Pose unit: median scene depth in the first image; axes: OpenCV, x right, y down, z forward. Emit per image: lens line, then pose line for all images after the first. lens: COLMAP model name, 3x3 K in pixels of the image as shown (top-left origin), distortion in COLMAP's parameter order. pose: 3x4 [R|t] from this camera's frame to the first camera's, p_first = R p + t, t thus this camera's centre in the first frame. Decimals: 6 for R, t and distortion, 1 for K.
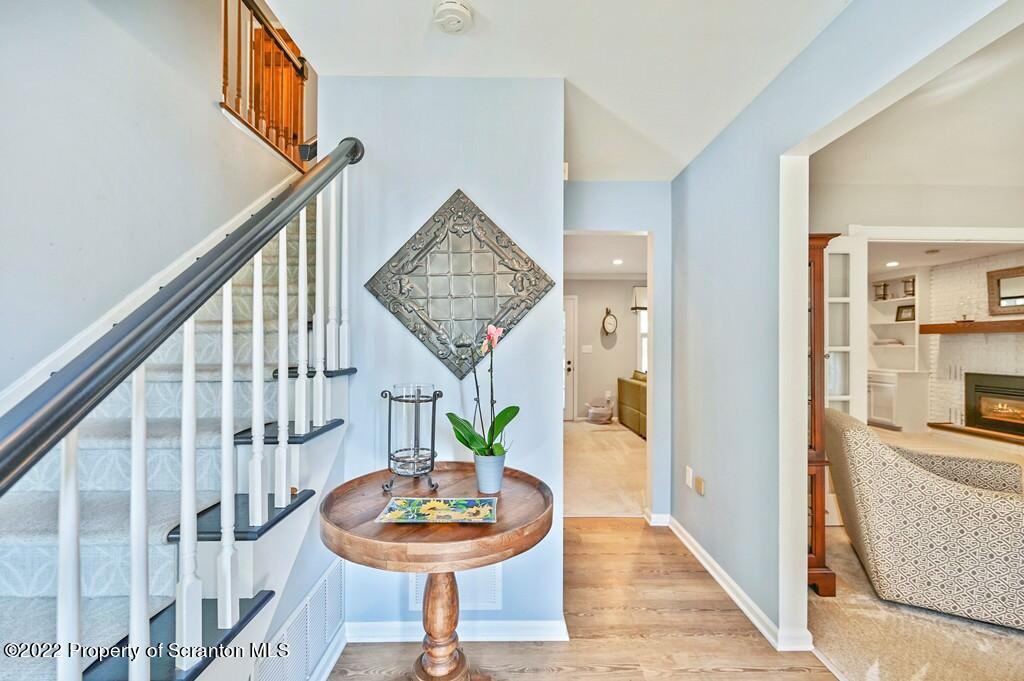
lens RADIAL K [[423.4, 0, 511.3], [0, 423.4, 344.3], [0, 0, 1]] dist [0.009124, 0.000052]
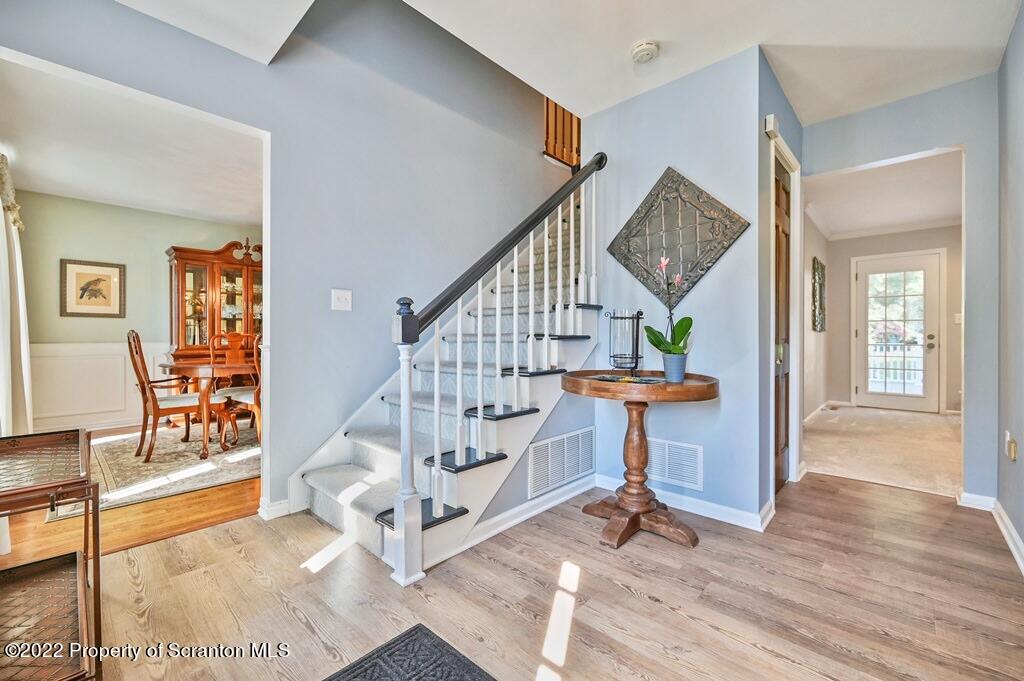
lens RADIAL K [[423.4, 0, 512.4], [0, 423.4, 339.2], [0, 0, 1]] dist [0.009124, 0.000052]
pose [[0.724684, 0.001859, -0.689079, 0.436407], [-0.002131, 0.999998, 0.000457, 0.175091], [0.689078, 0.001138, 0.724686, -0.300237]]
